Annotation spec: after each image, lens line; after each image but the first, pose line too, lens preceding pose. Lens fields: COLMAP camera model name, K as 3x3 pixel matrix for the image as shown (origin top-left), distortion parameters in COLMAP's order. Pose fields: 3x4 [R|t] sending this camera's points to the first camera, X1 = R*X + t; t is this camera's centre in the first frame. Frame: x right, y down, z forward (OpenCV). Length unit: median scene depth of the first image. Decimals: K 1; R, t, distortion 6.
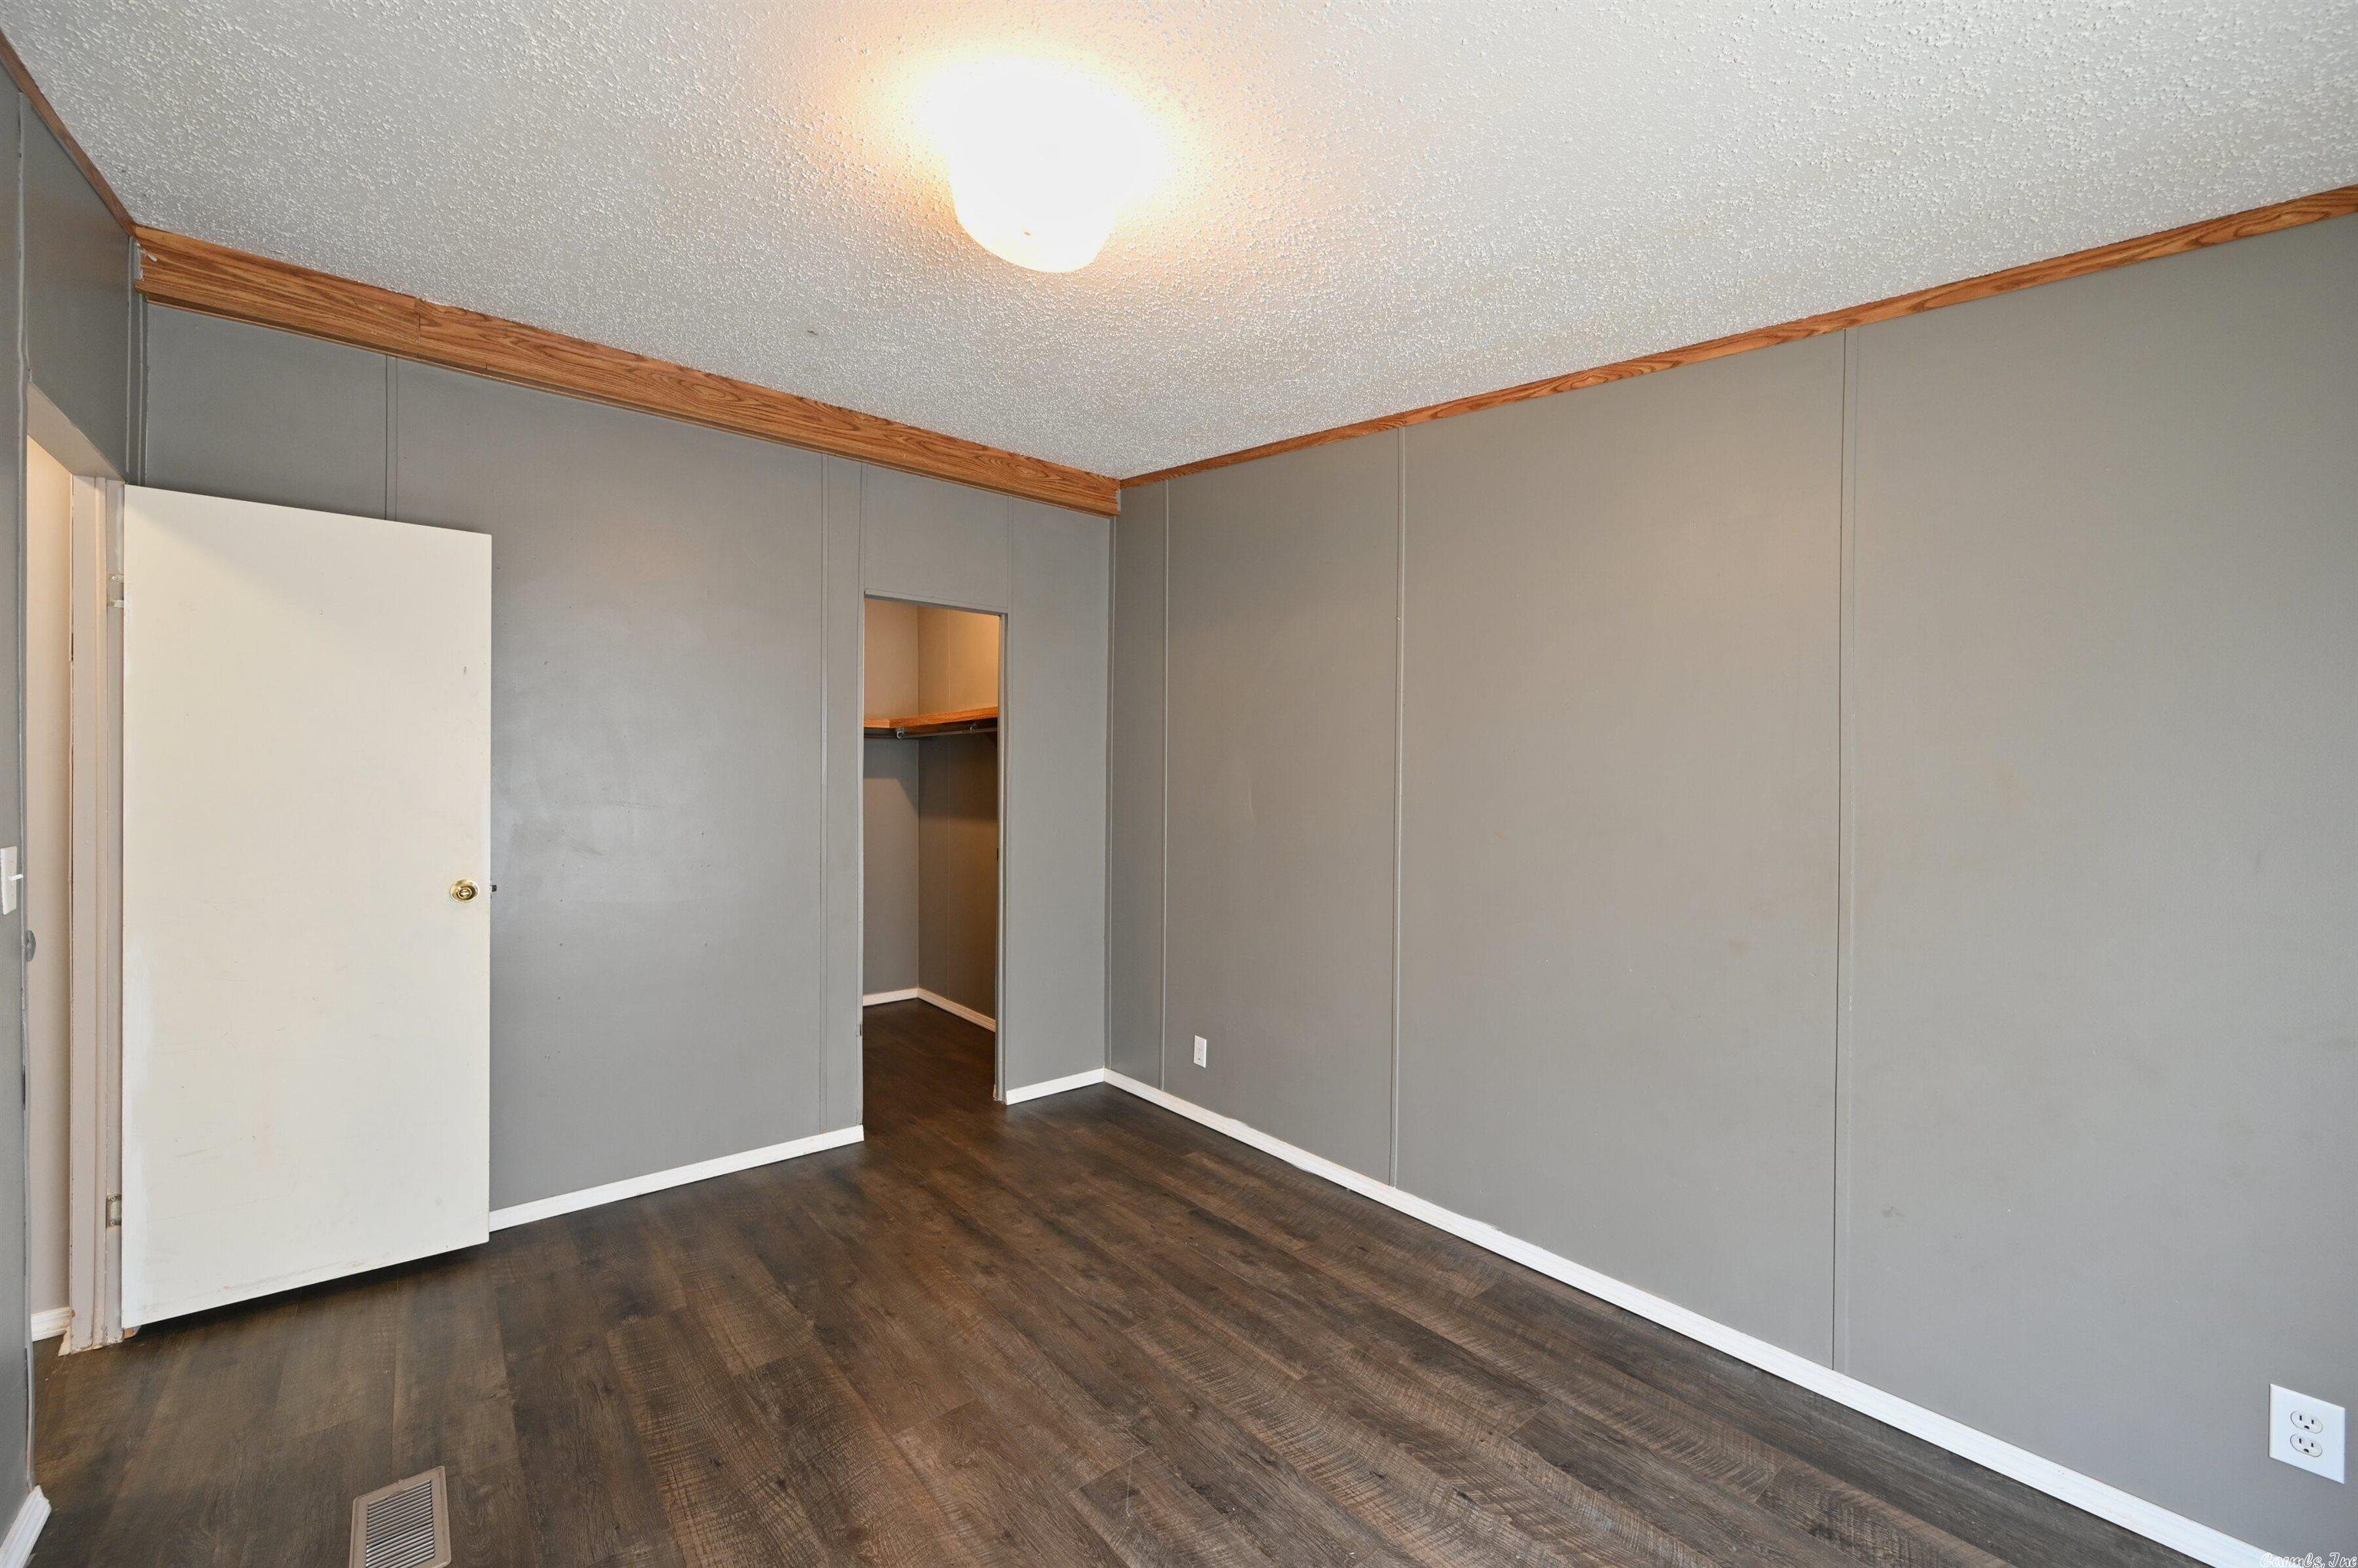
lens RADIAL K [[929.8, 0, 1184.3], [0, 929.8, 788.9], [0, 0, 1]] dist [0.000727, 0.000283]
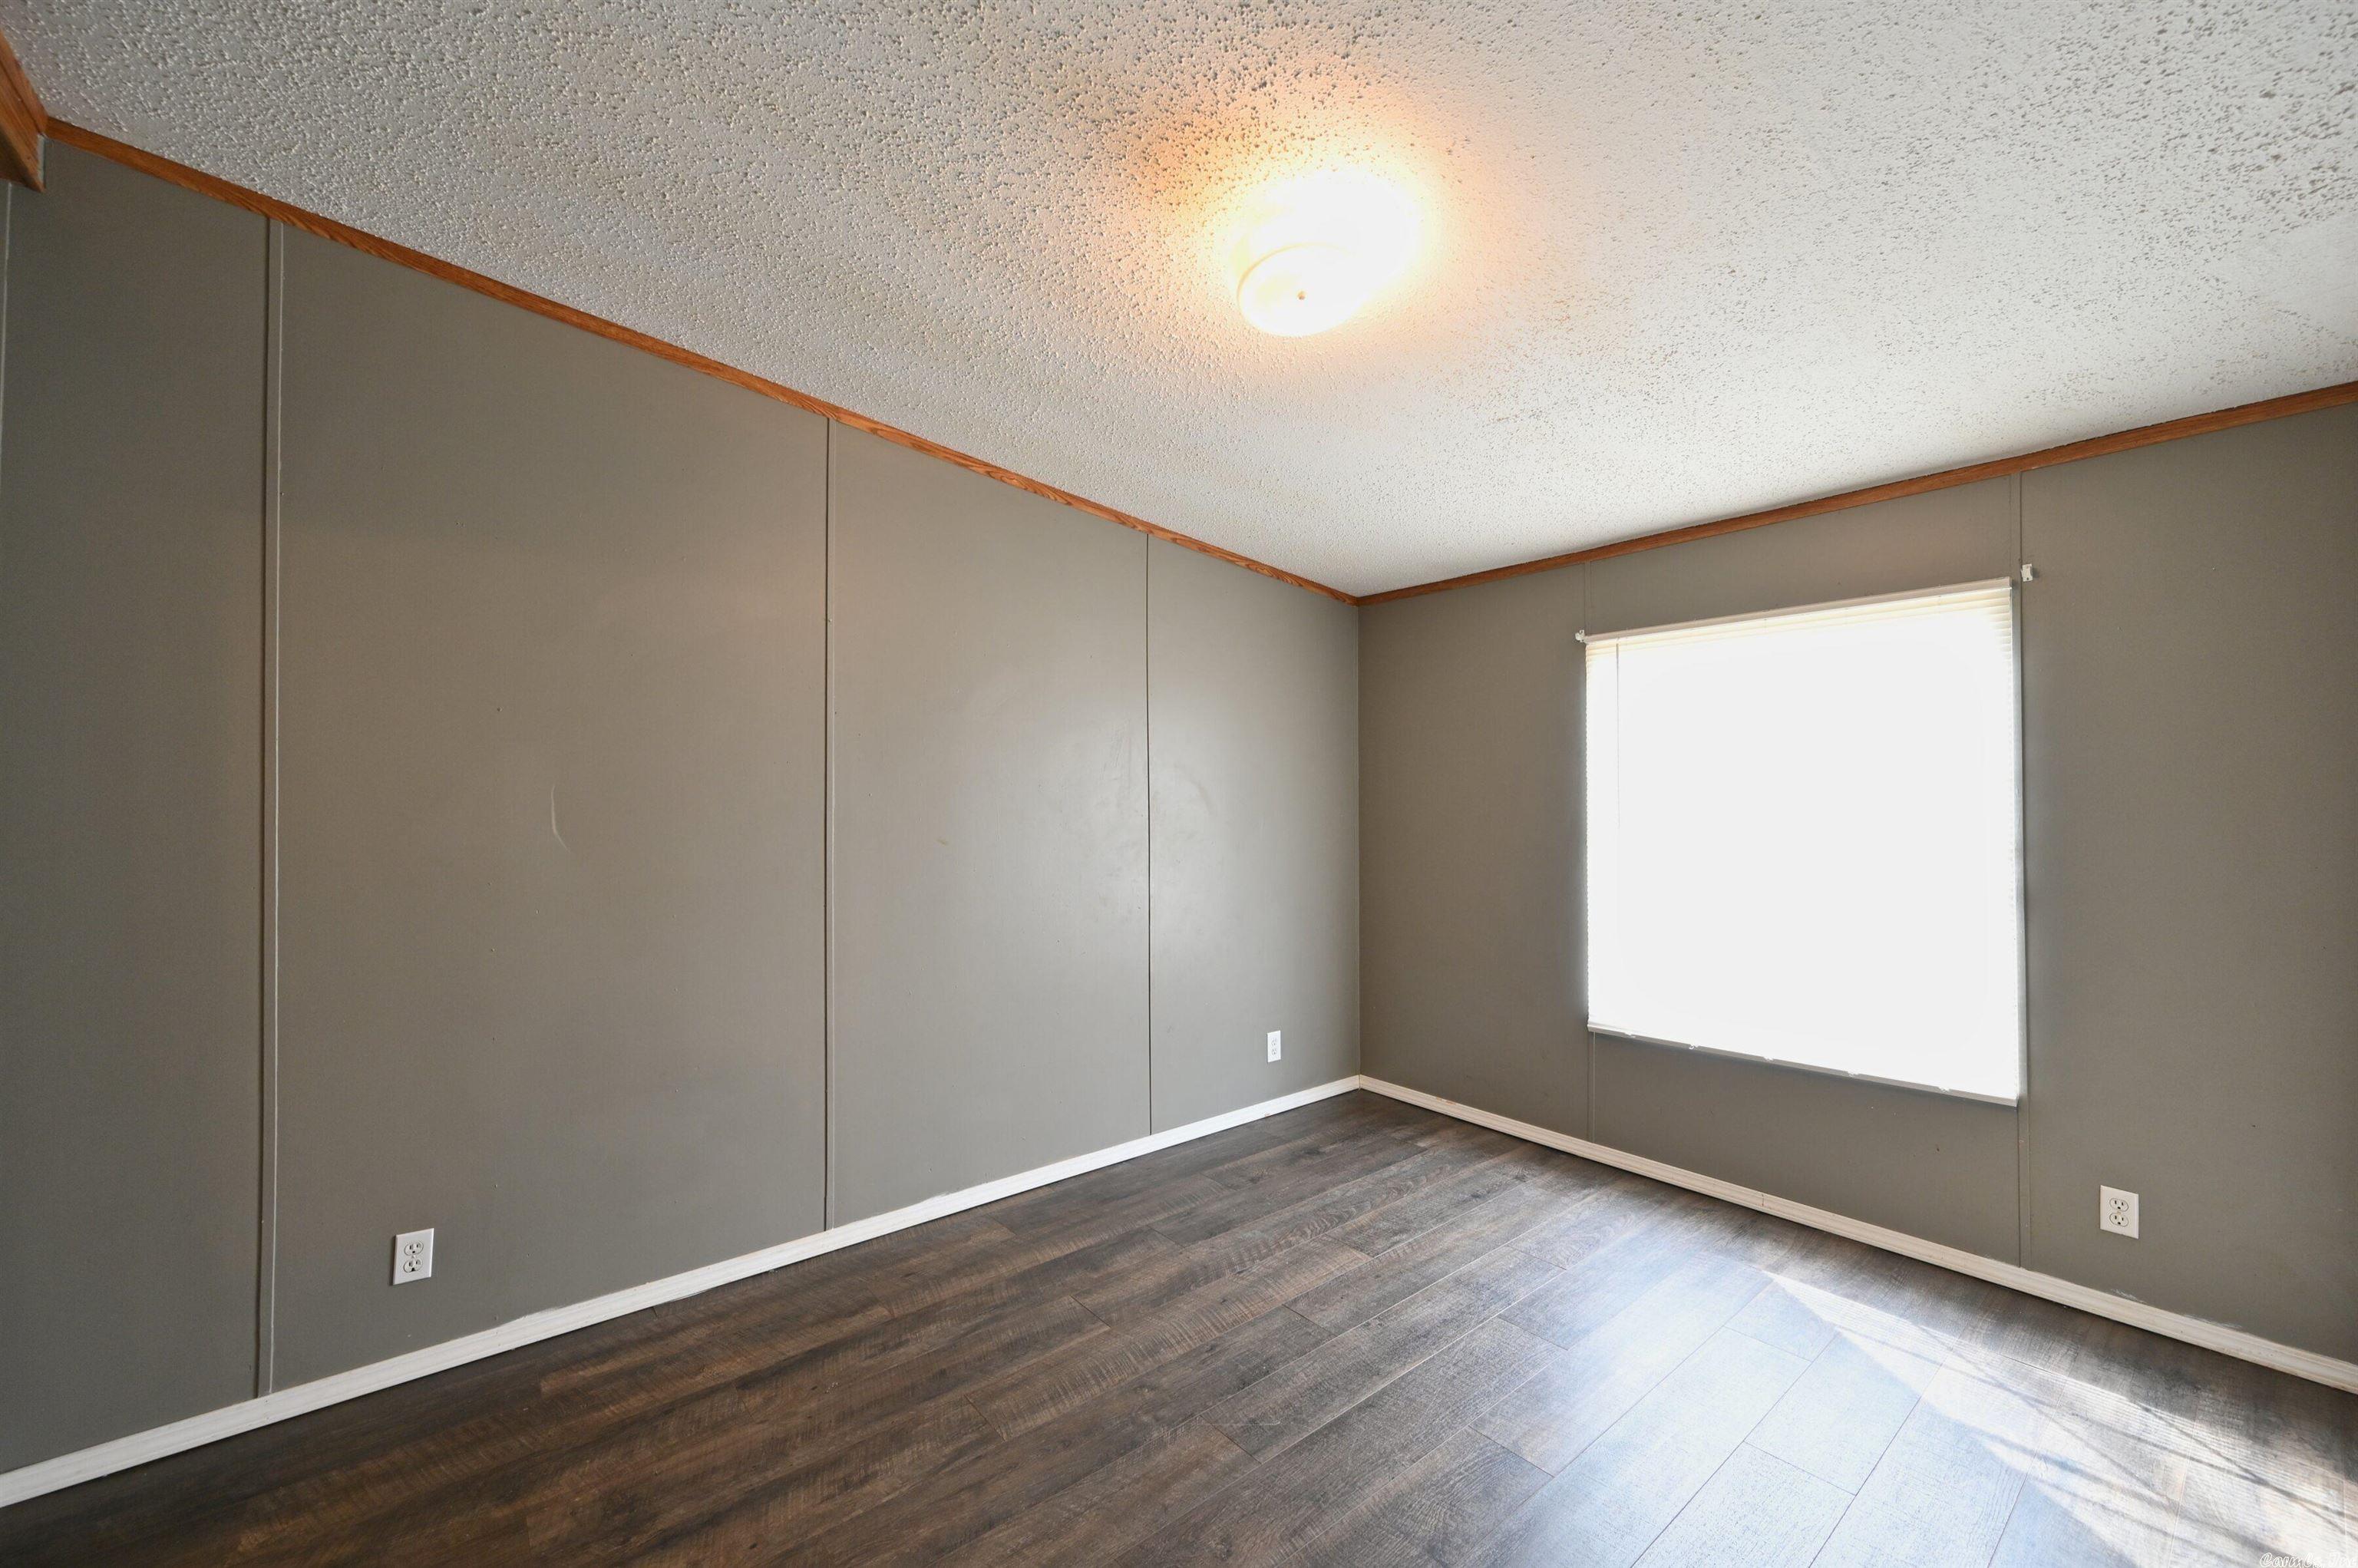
lens RADIAL K [[929.8, 0, 1184.3], [0, 929.8, 788.9], [0, 0, 1]] dist [0.000727, 0.000283]
pose [[0.005935, 0.003388, 0.999977, -0.875666], [0.009827, 0.999946, -0.003447, -0.007815], [-0.999934, 0.009847, 0.005901, 0.787086]]
